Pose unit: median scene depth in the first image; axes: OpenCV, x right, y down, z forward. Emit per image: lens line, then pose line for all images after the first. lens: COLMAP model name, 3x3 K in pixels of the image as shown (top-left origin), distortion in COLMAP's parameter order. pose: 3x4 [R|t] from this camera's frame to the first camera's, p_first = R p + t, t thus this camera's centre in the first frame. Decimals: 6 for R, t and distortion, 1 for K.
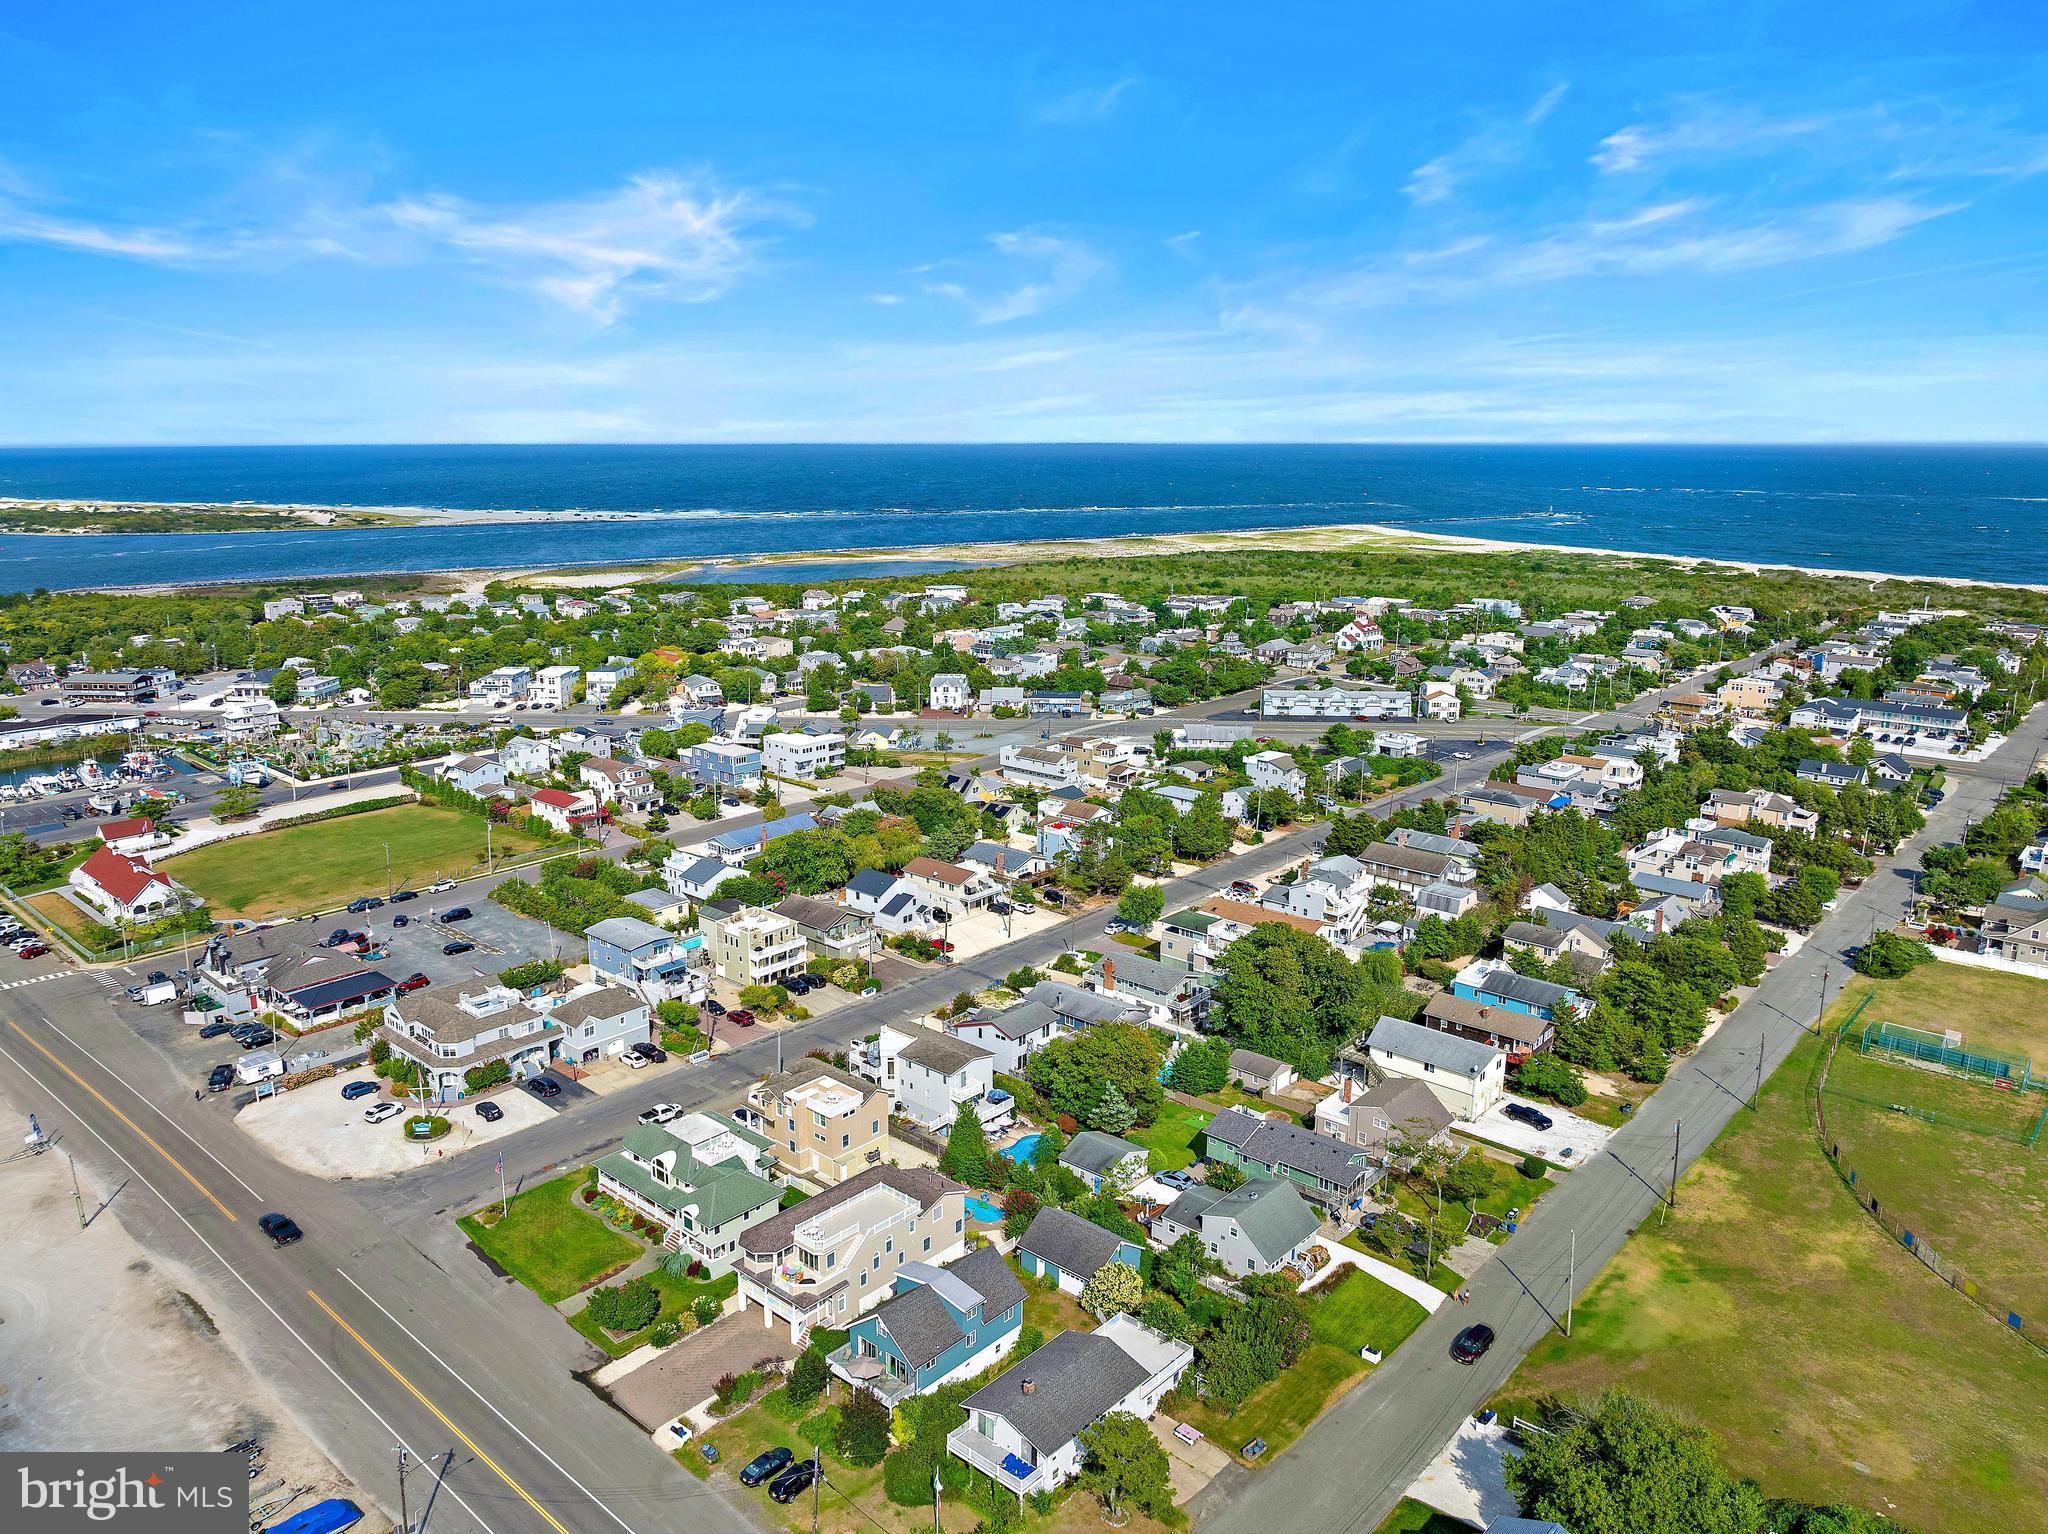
lens RADIAL K [[1431.0, 0, 1012.8], [0, 1431.0, 761.6], [0, 0, 1]] dist [-0.032181, -0.000466]
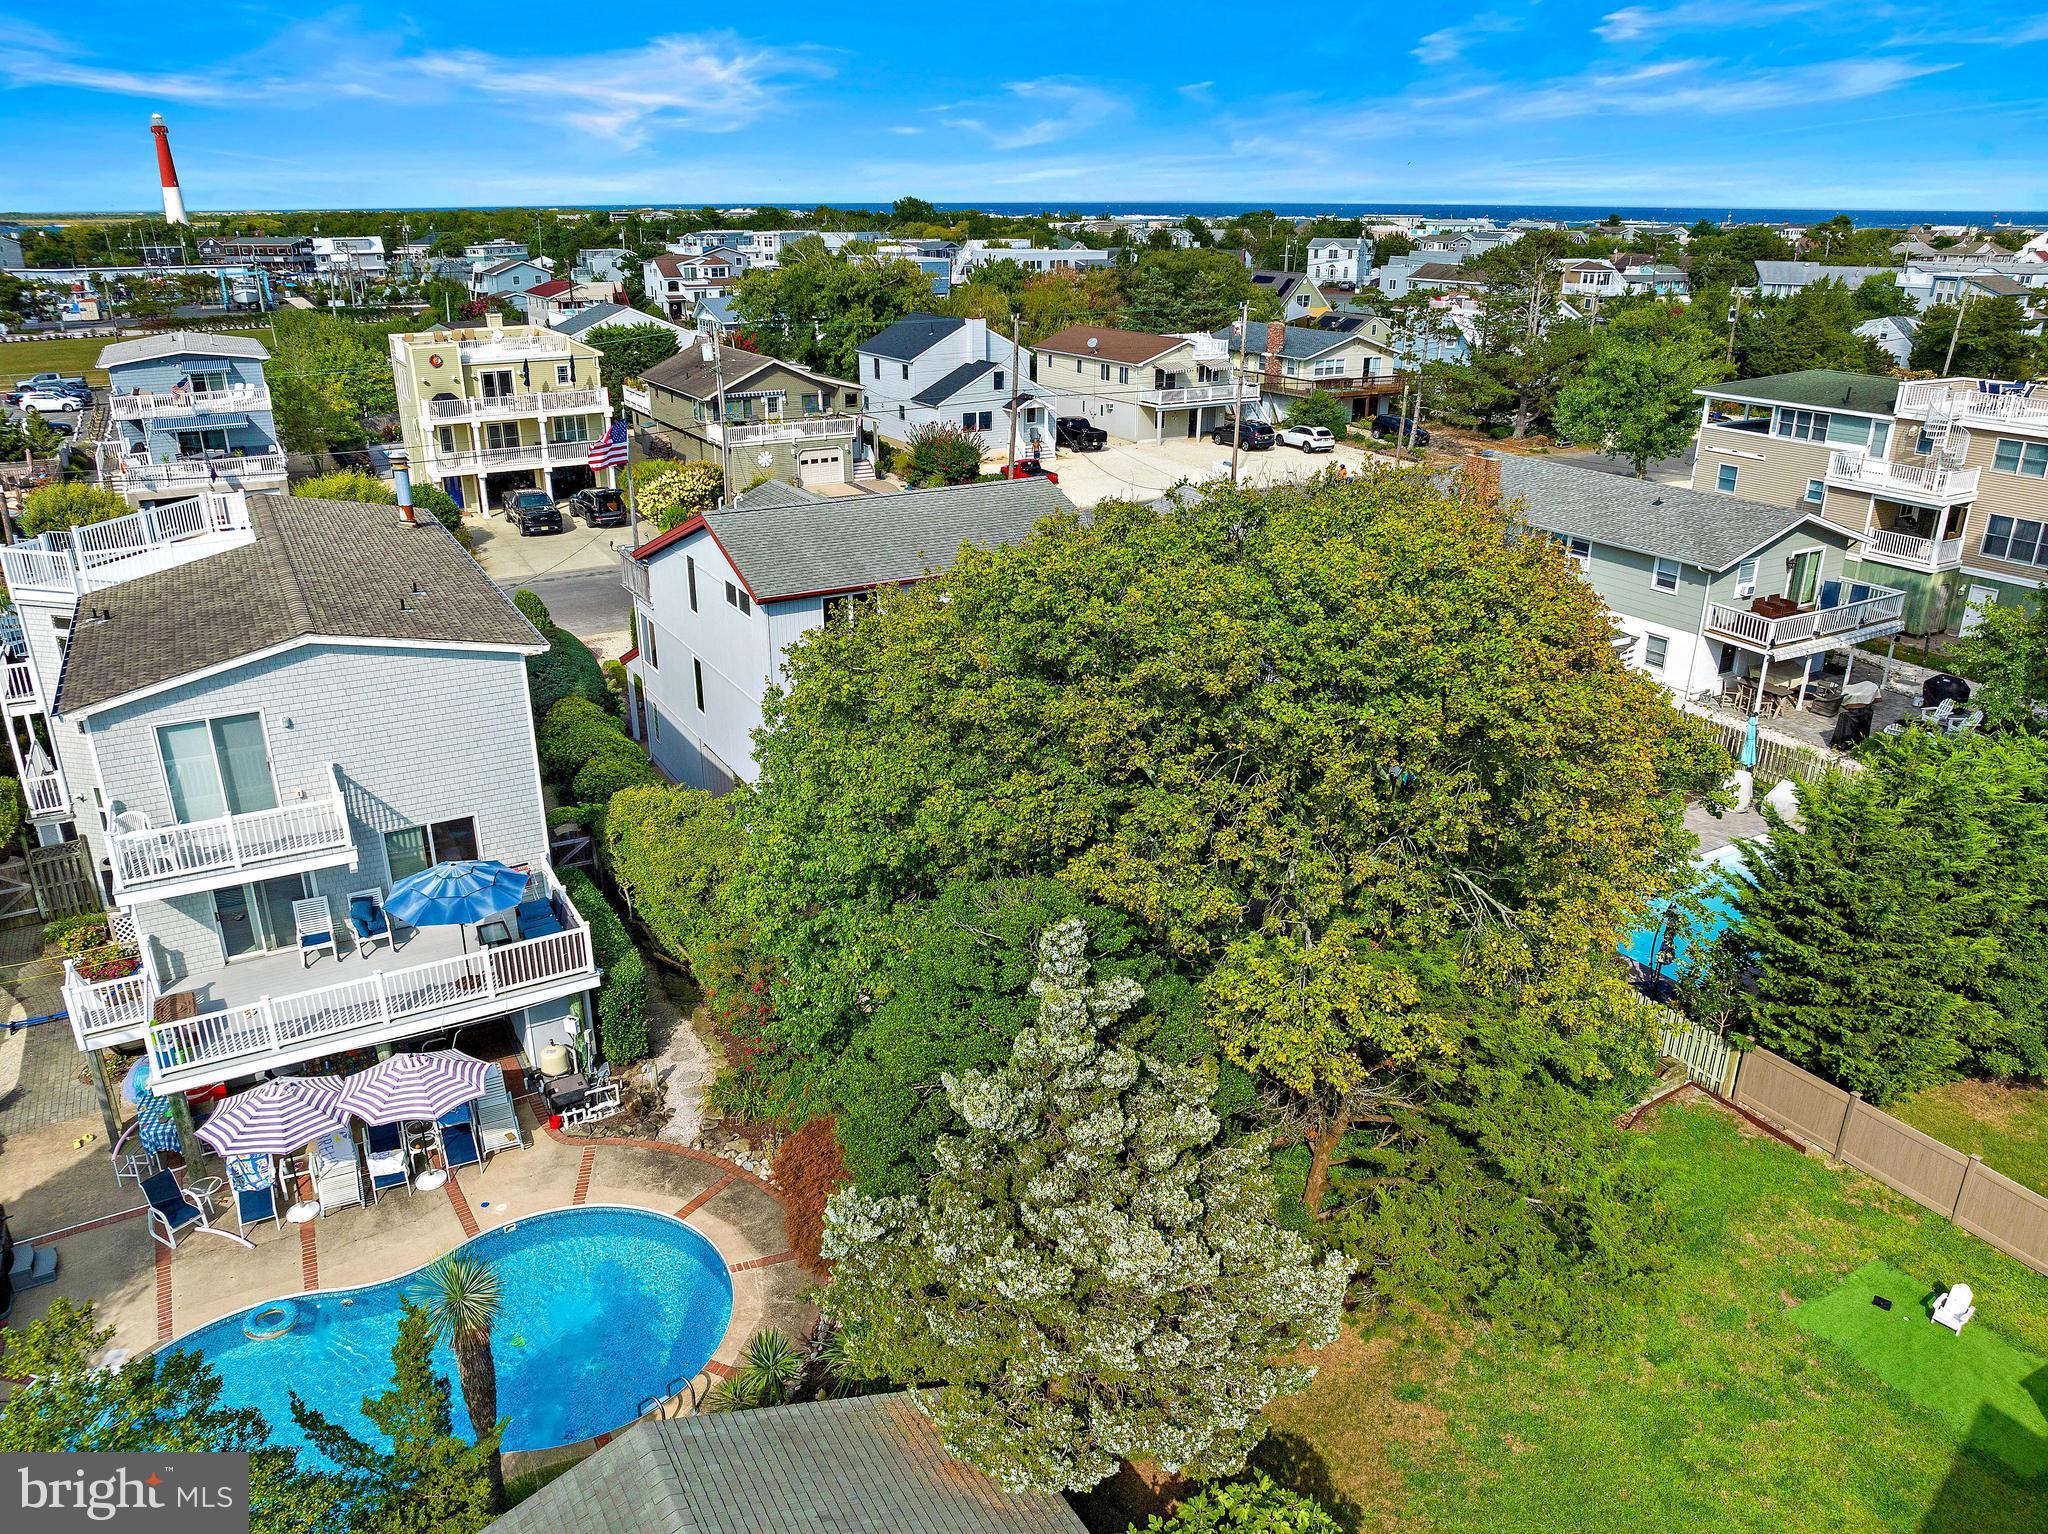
lens RADIAL K [[1444.2, 0, 1024.4], [0, 1444.2, 758.7], [0, 0, 1]] dist [-0.035088, -0.000881]
pose [[0.948524, 0.112841, -0.295920, 0.067083], [-0.068056, 0.985168, 0.157522, 0.146512], [0.309305, -0.129274, 0.942135, 0.672556]]
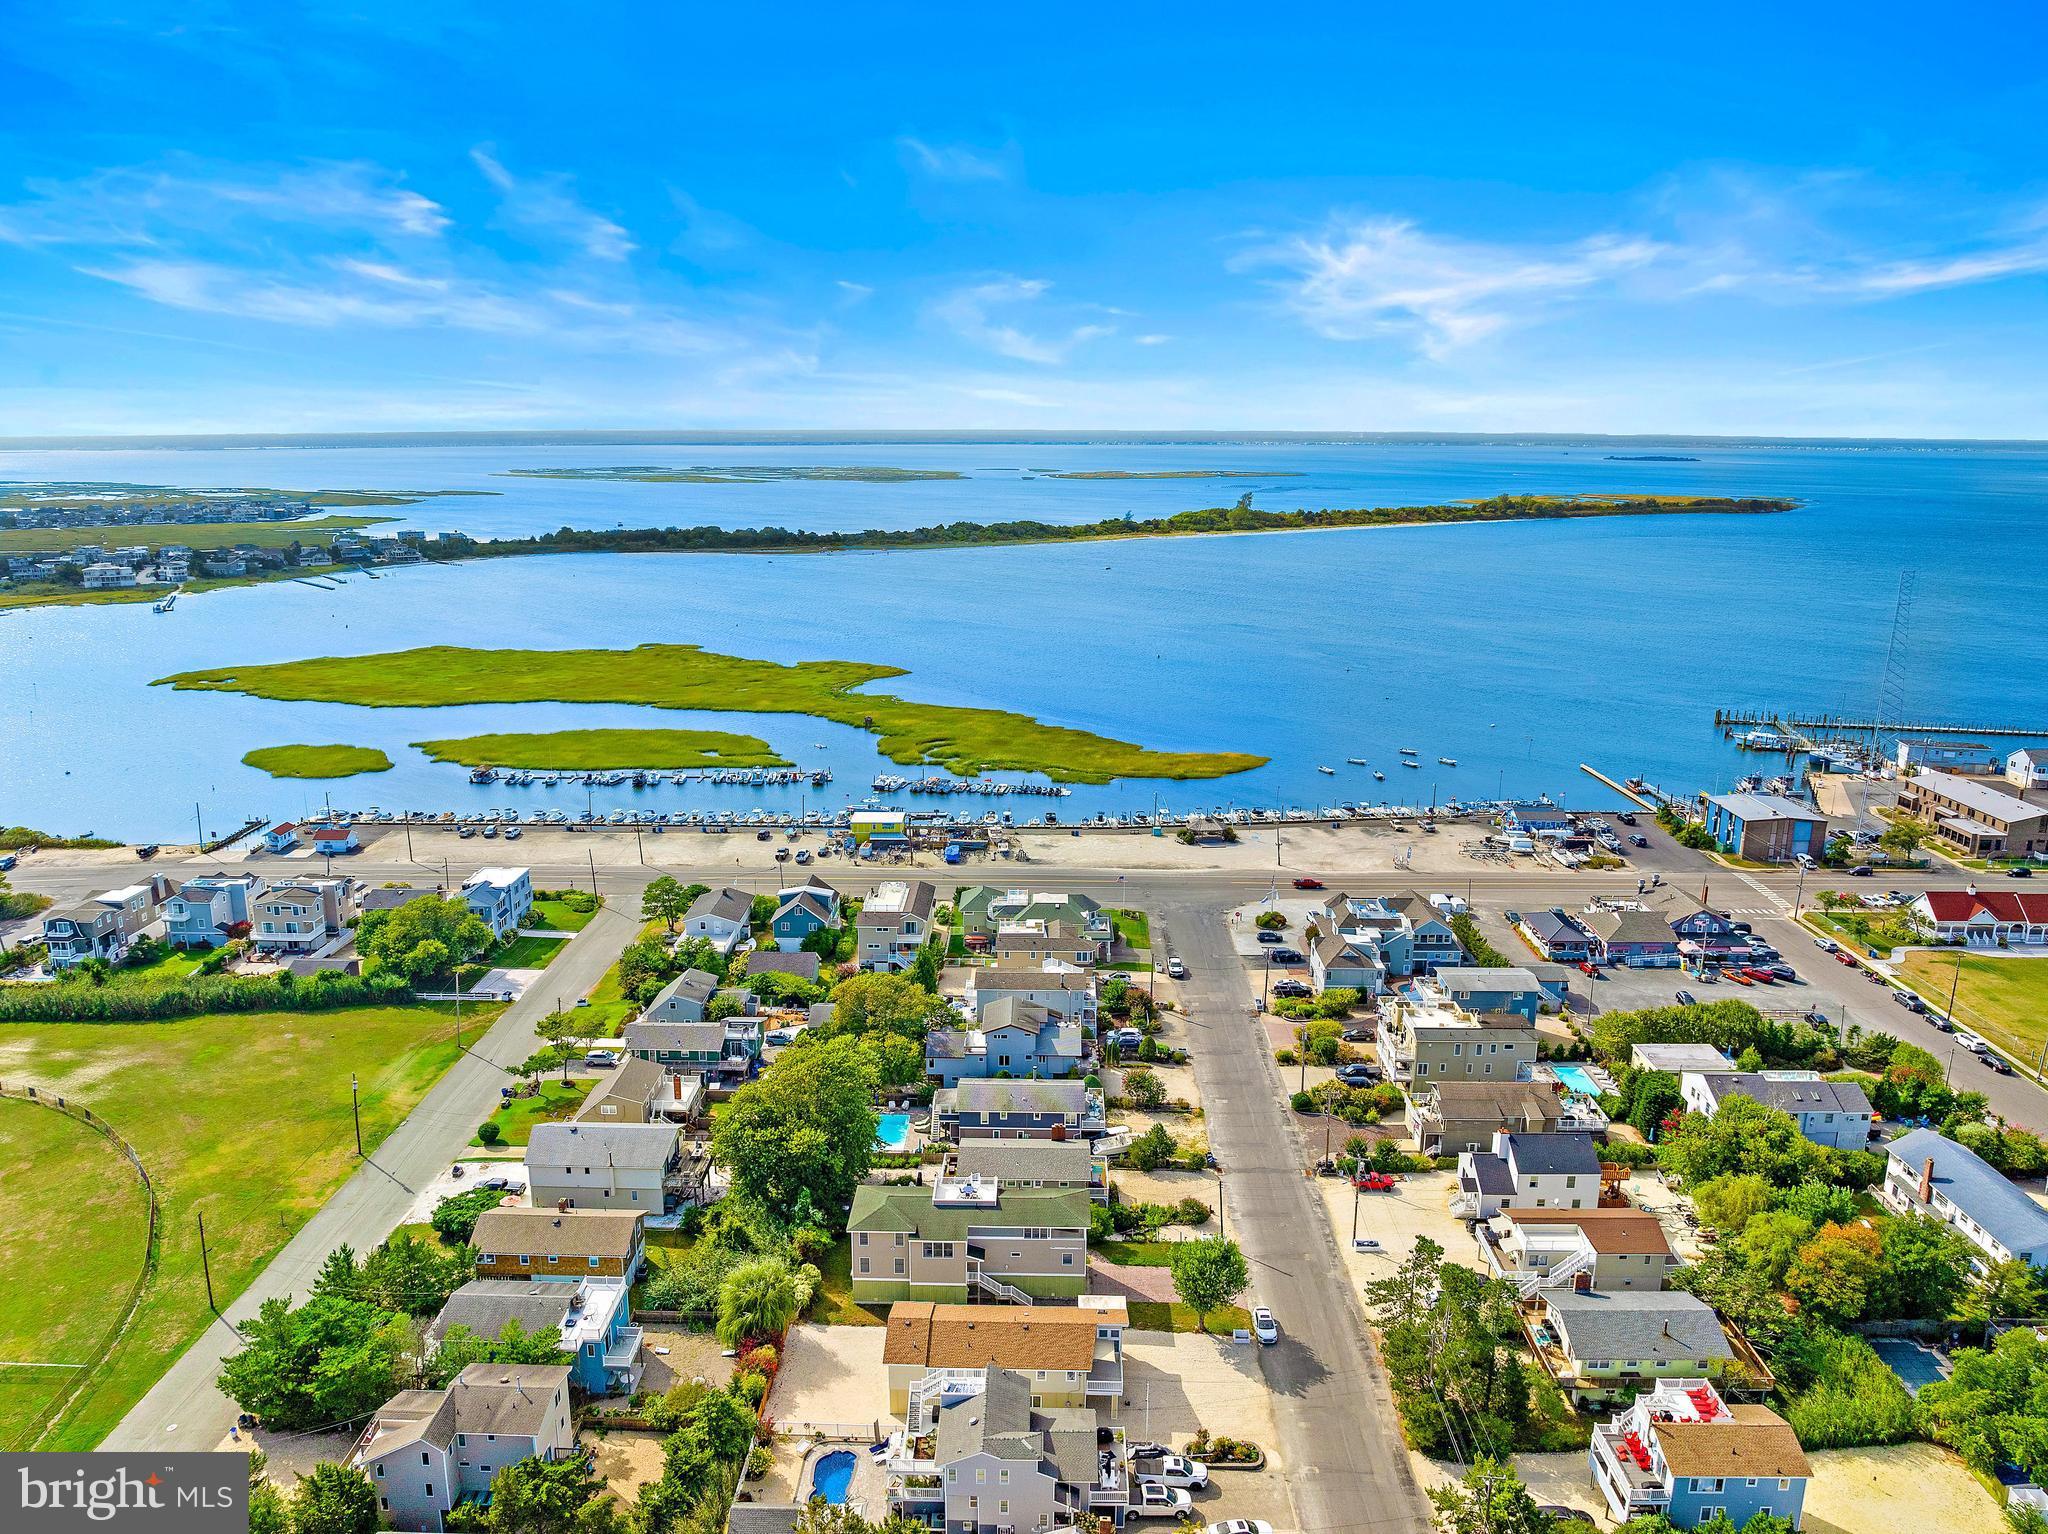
lens RADIAL K [[1448.2, 0, 1018.0], [0, 1448.2, 757.1], [0, 0, 1]] dist [-0.039706, 0.002706]
pose [[-0.760046, 0.143556, -0.633816, 0.501806], [-0.145420, 0.912996, 0.381171, -0.303086], [0.633391, 0.381876, -0.673043, 1.324497]]
